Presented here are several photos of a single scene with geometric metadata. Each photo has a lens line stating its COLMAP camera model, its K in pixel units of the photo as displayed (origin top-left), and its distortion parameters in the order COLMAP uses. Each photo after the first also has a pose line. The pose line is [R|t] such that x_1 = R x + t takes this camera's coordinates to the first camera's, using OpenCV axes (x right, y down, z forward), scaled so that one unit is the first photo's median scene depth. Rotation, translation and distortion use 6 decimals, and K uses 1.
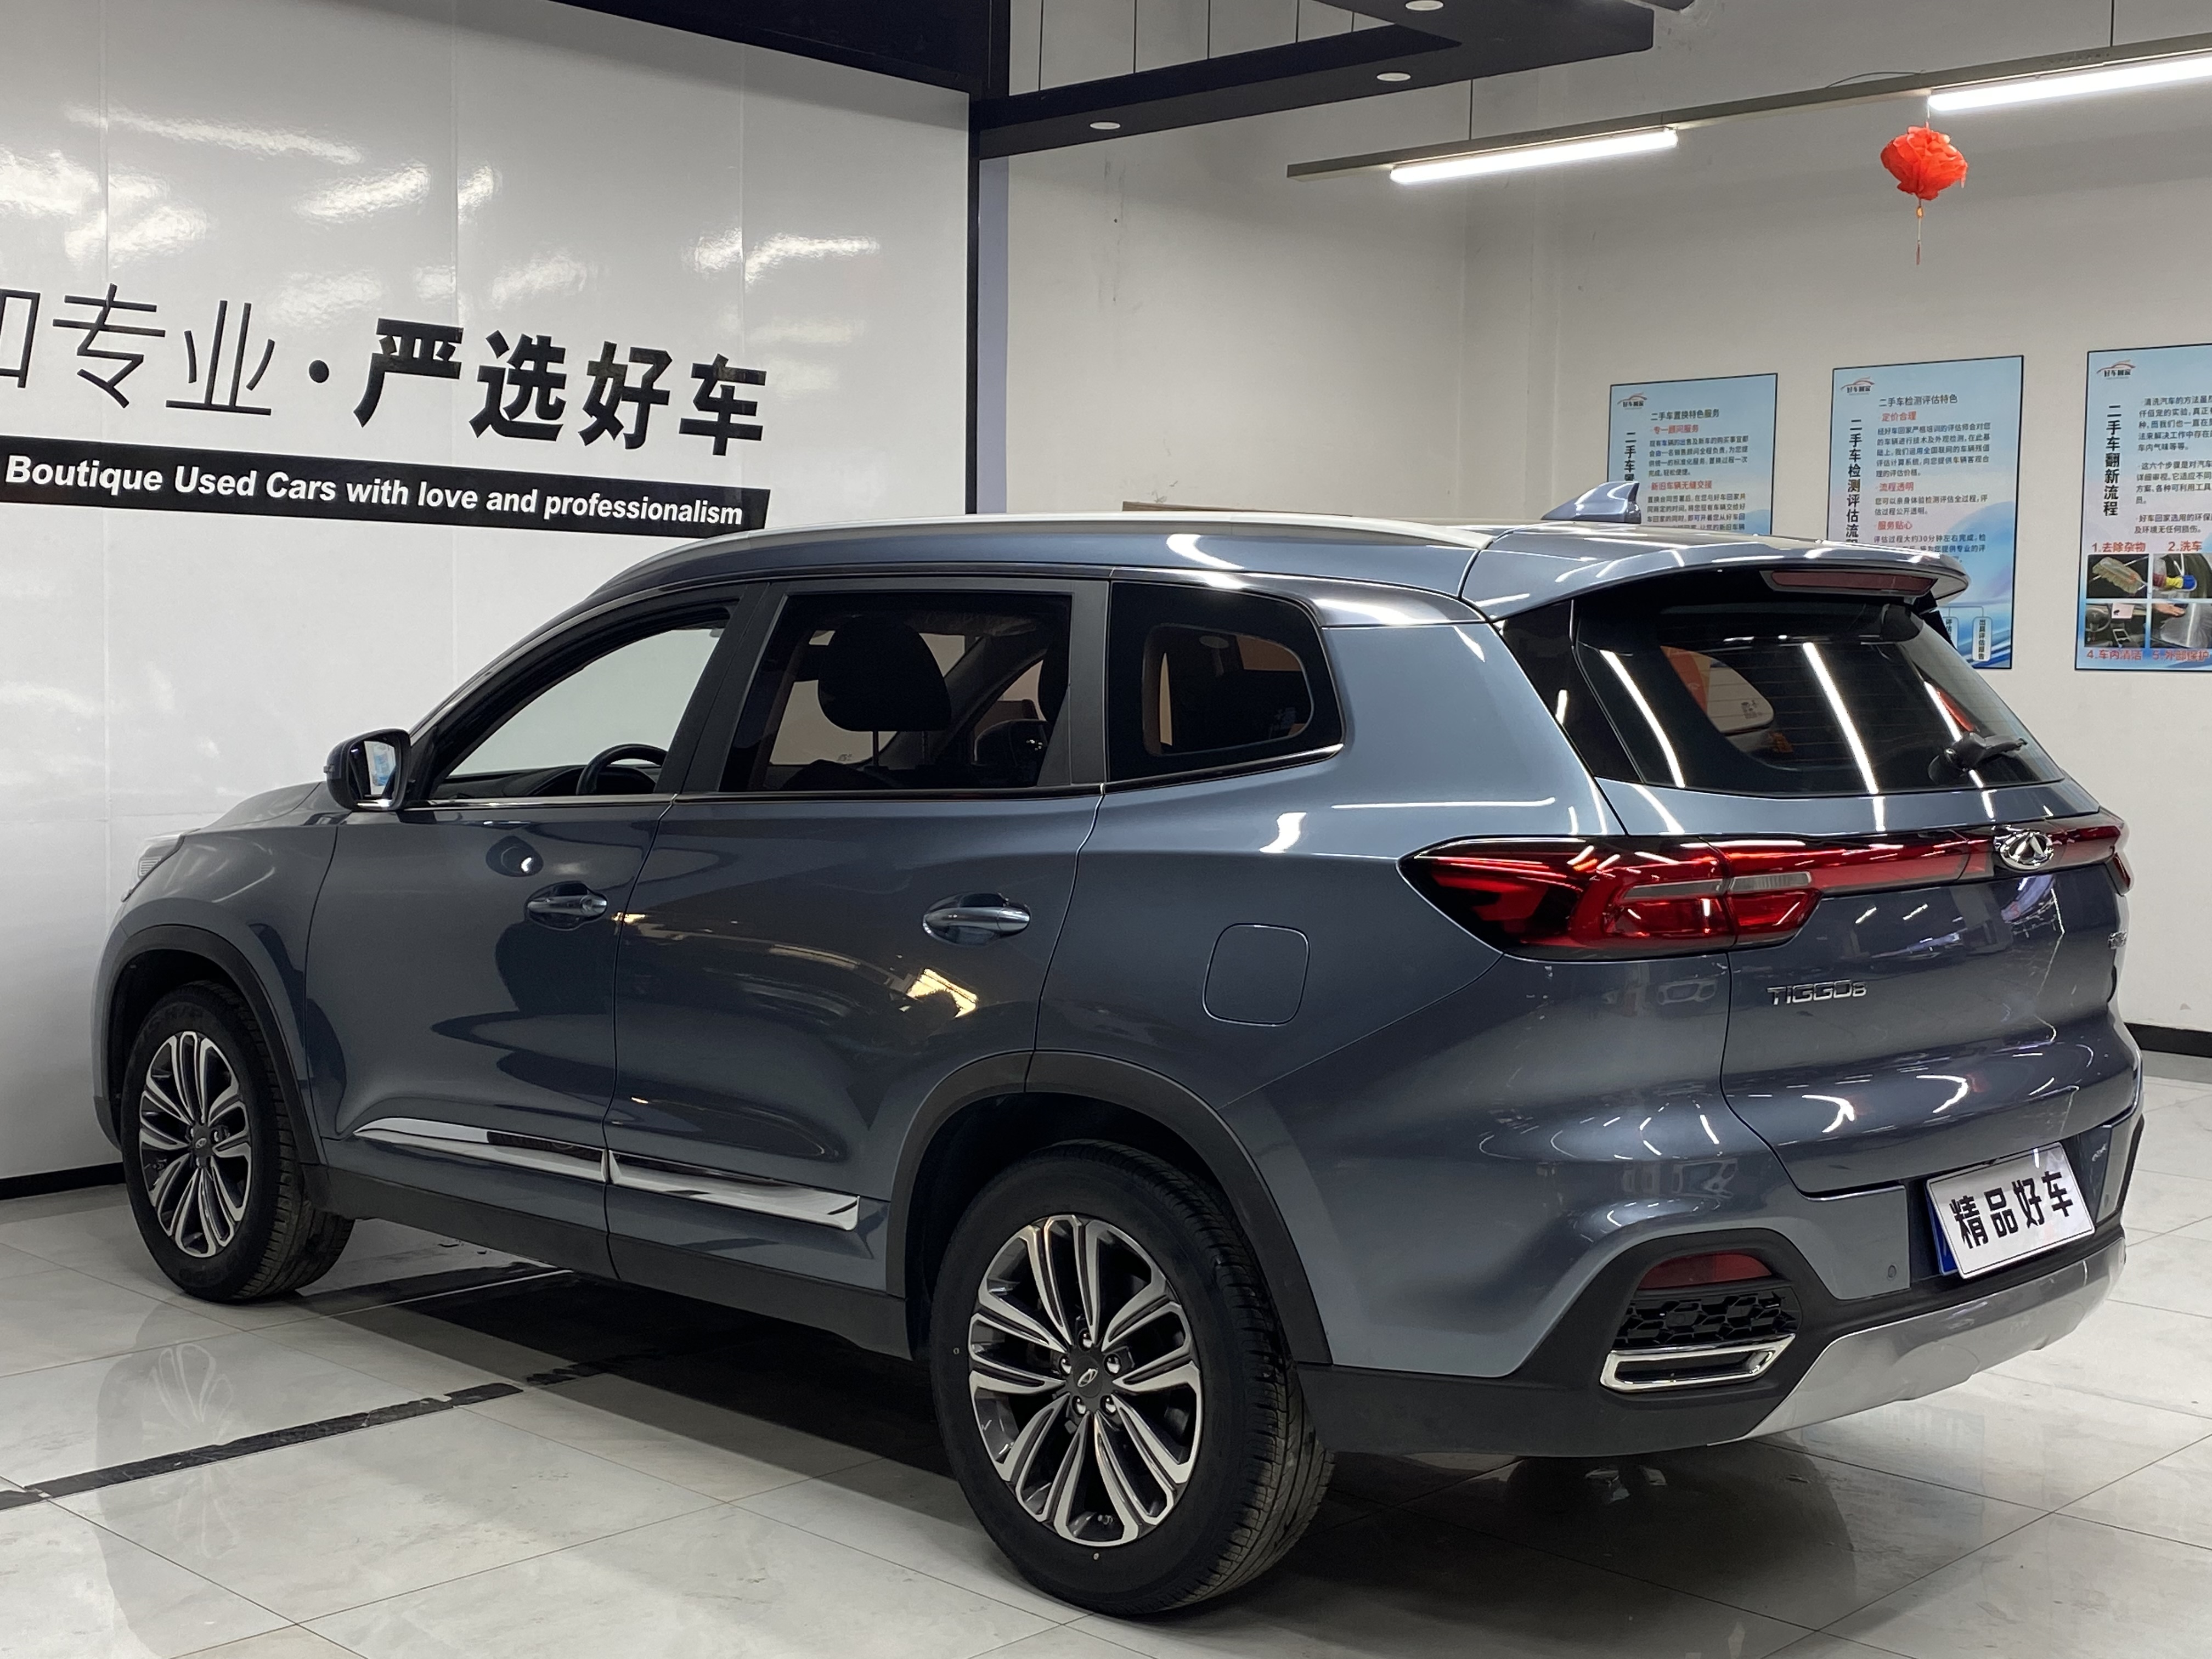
lens RADIAL K [[2699.2, 0, 1148.7], [0, 2699.2, 831.4], [0, 0, 1]] dist [-0.031621, 0.000000]
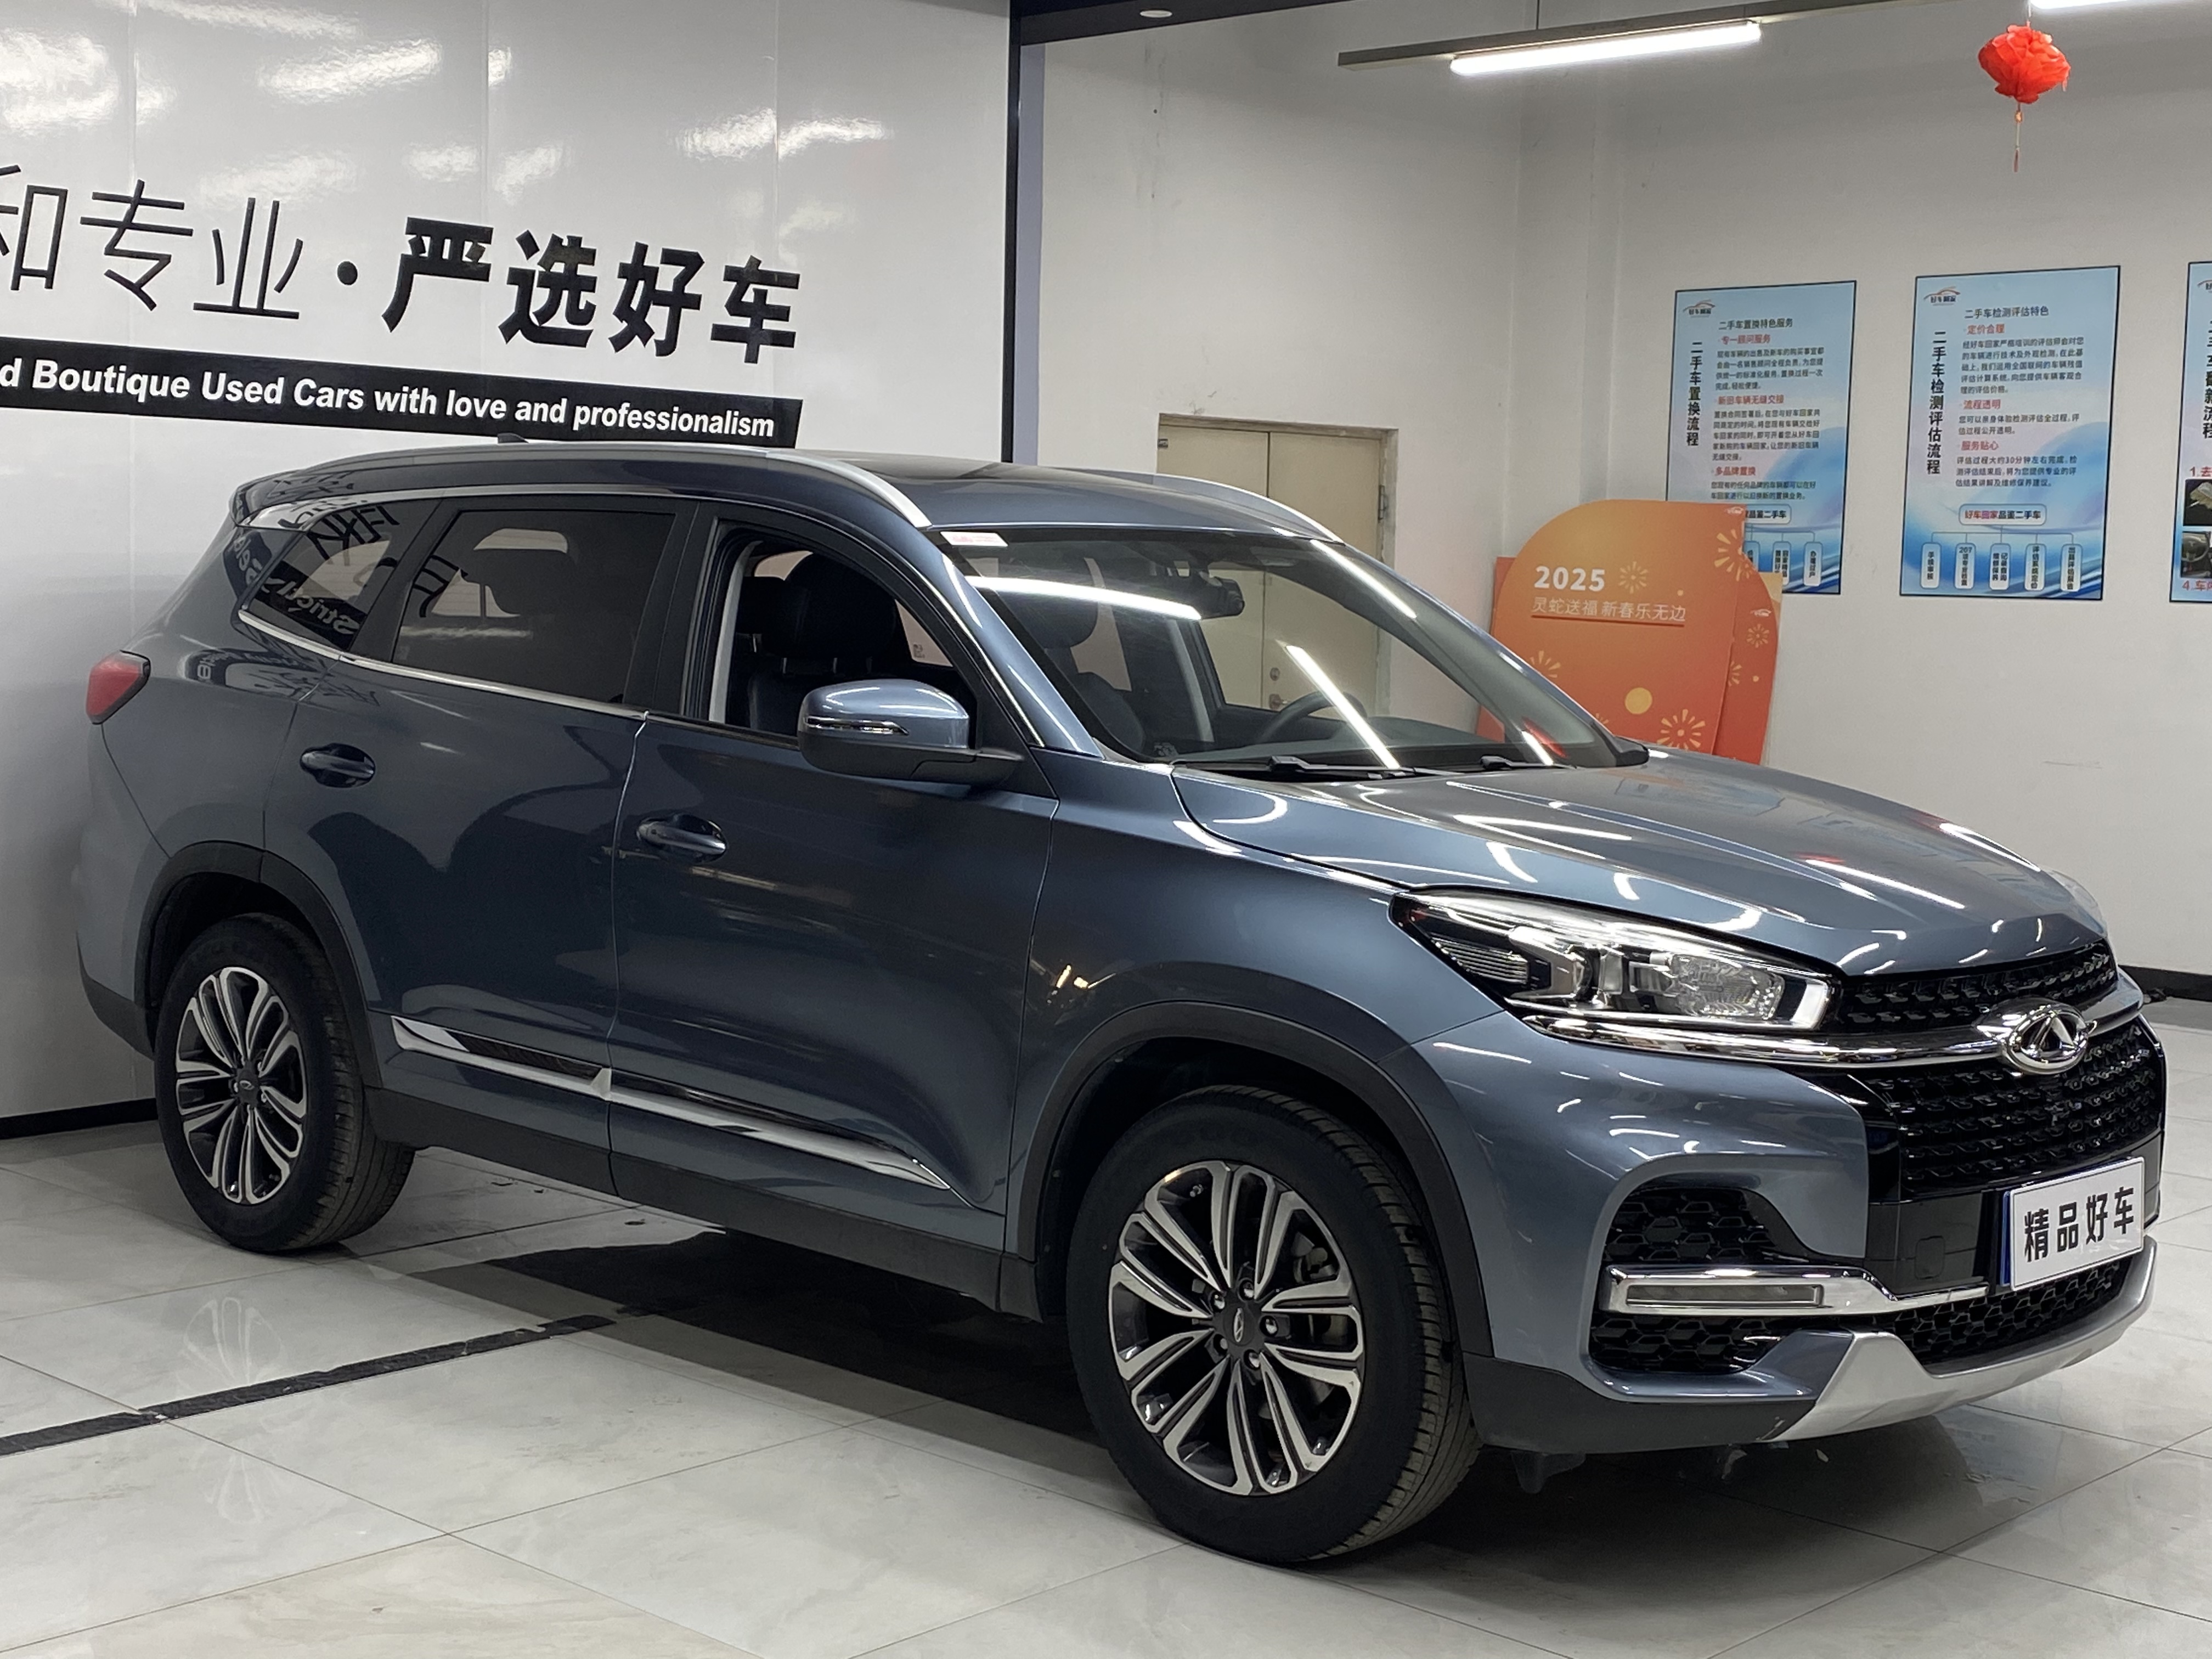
lens RADIAL K [[3022.7, 0, 1118.0], [0, 3022.7, 830.7], [0, 0, 1]] dist [-0.010502, 0.000000]
pose [[0.999931, 0.011061, 0.003868, -0.035989], [-0.011147, 0.999673, 0.022998, -0.000960], [-0.003613, -0.023040, 0.999728, -0.074621]]
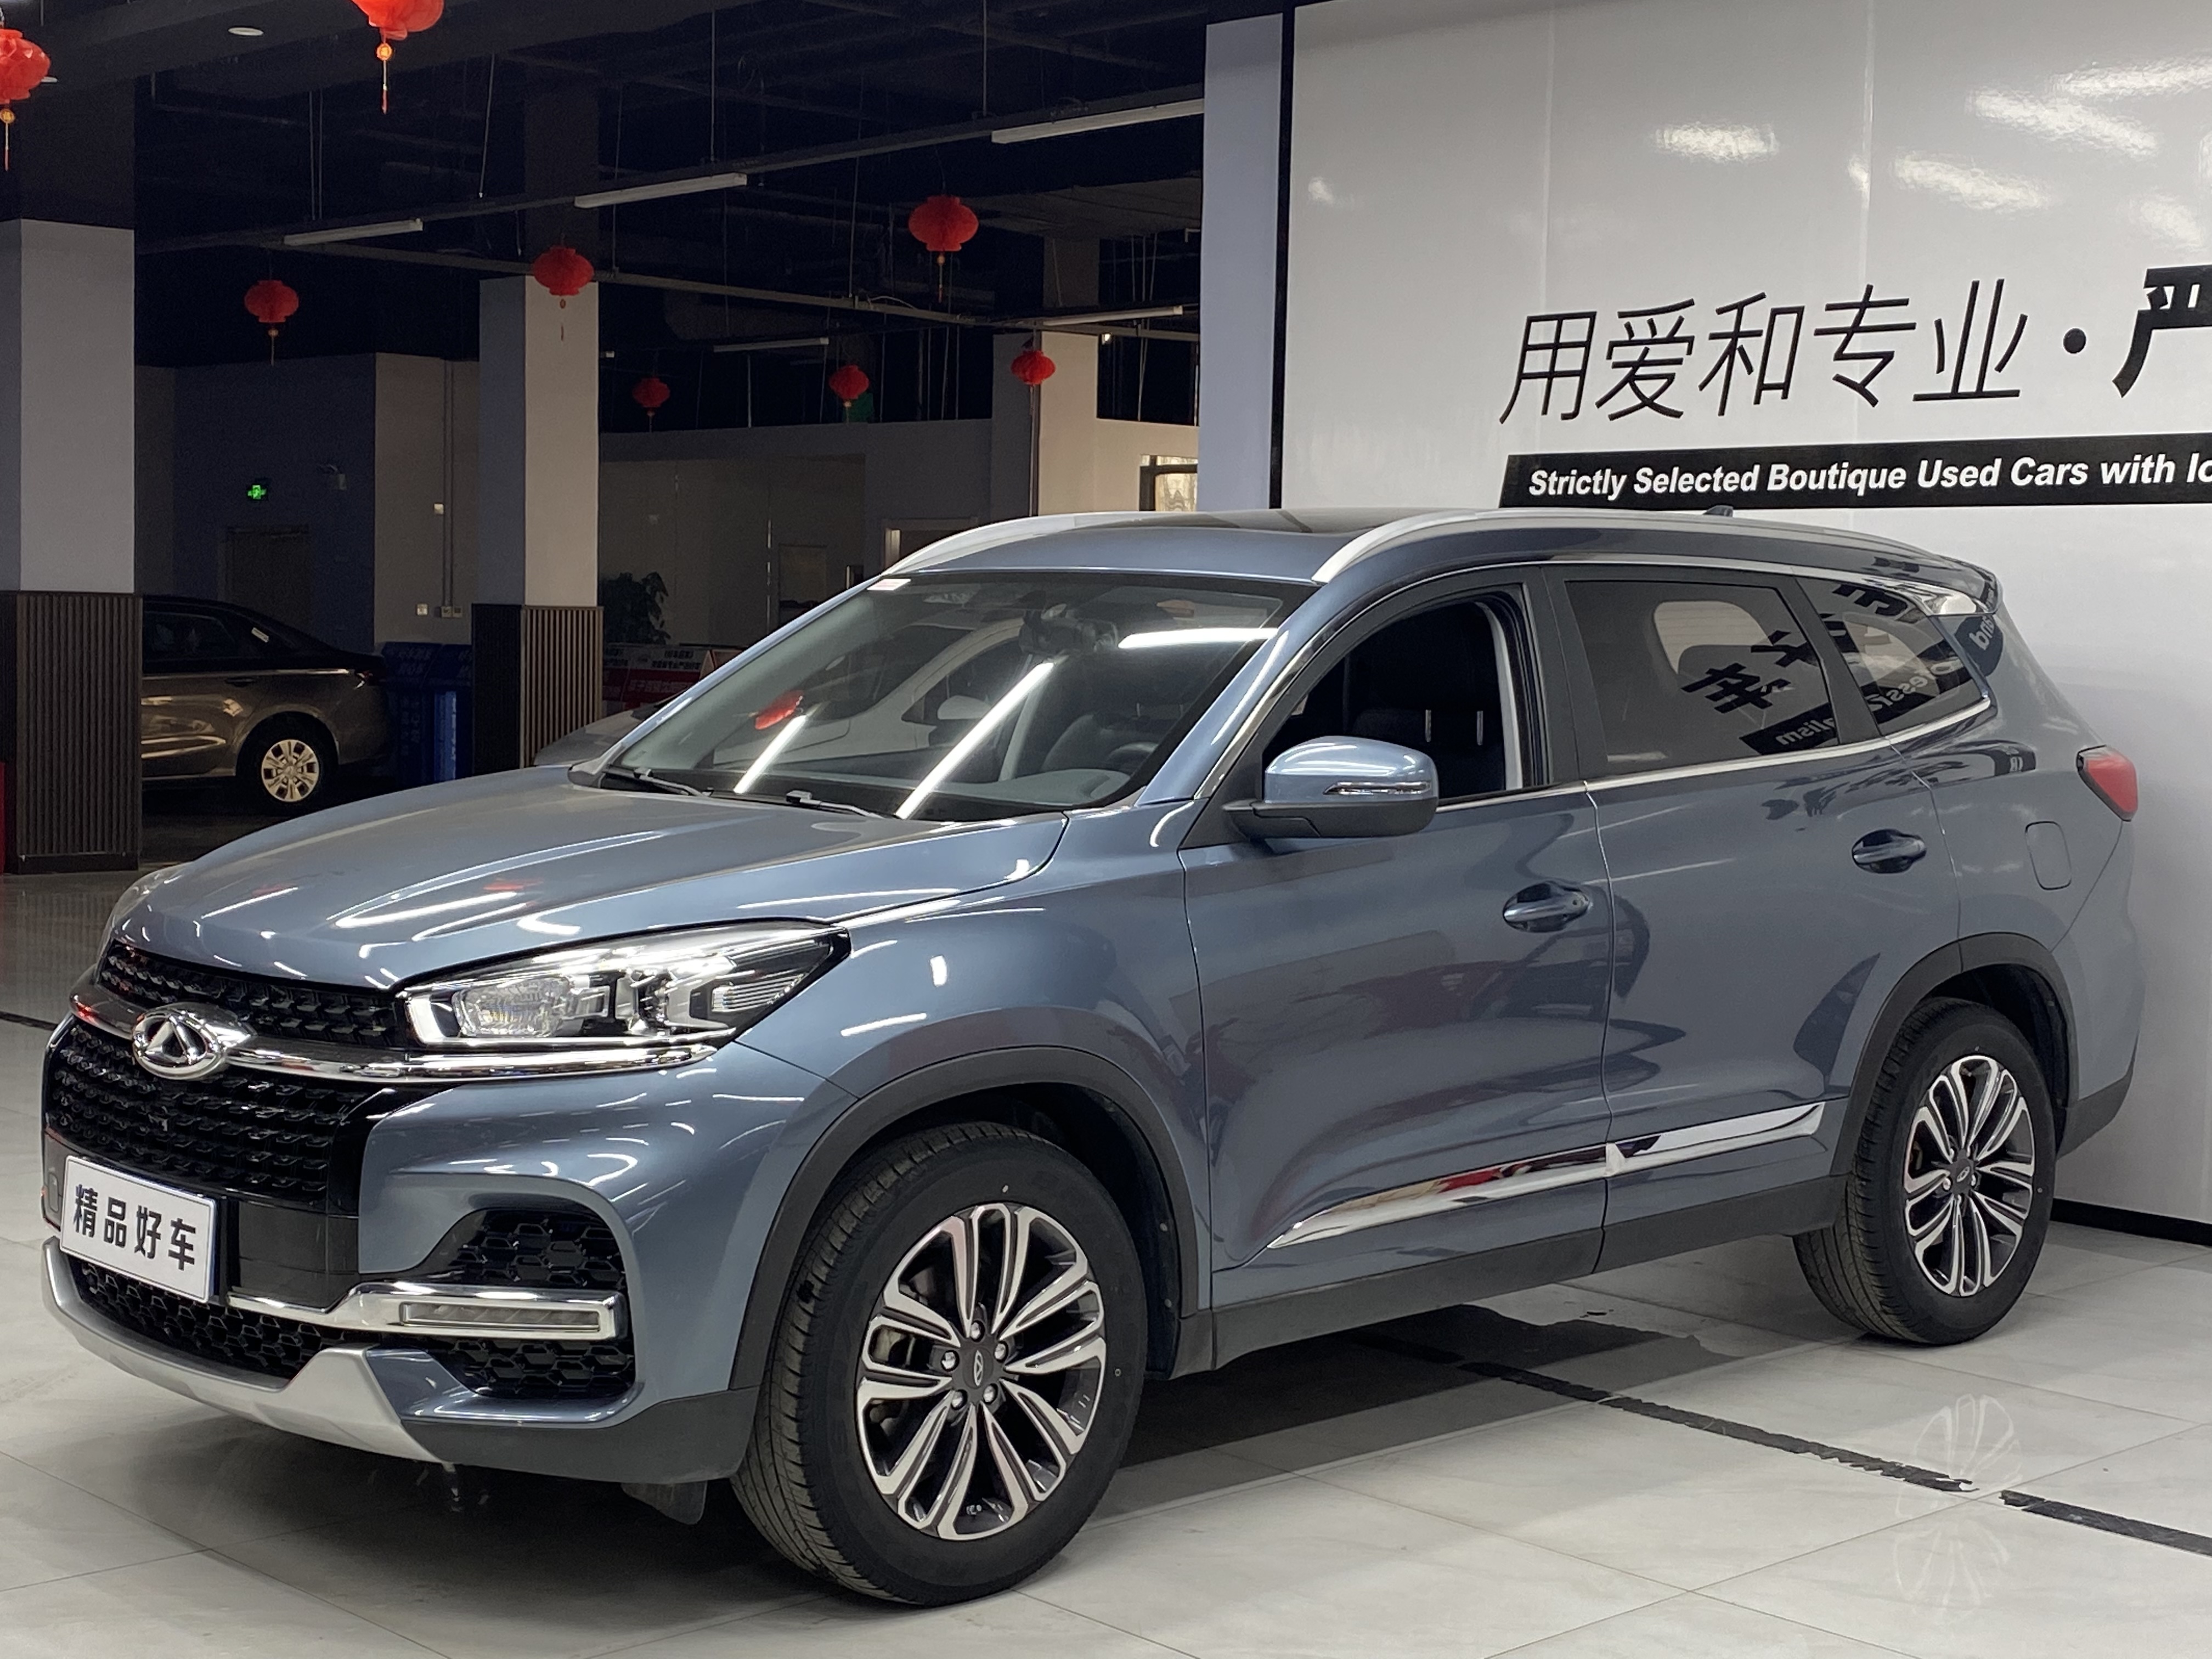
lens RADIAL K [[3159.0, 0, 1059.6], [0, 3159.0, 787.8], [0, 0, 1]] dist [-0.017674, 0.000000]
pose [[-0.061494, 0.034547, -0.997509, 0.742312], [-0.083373, 0.995730, 0.039625, -0.035323], [0.994619, 0.085602, -0.058351, 0.716505]]
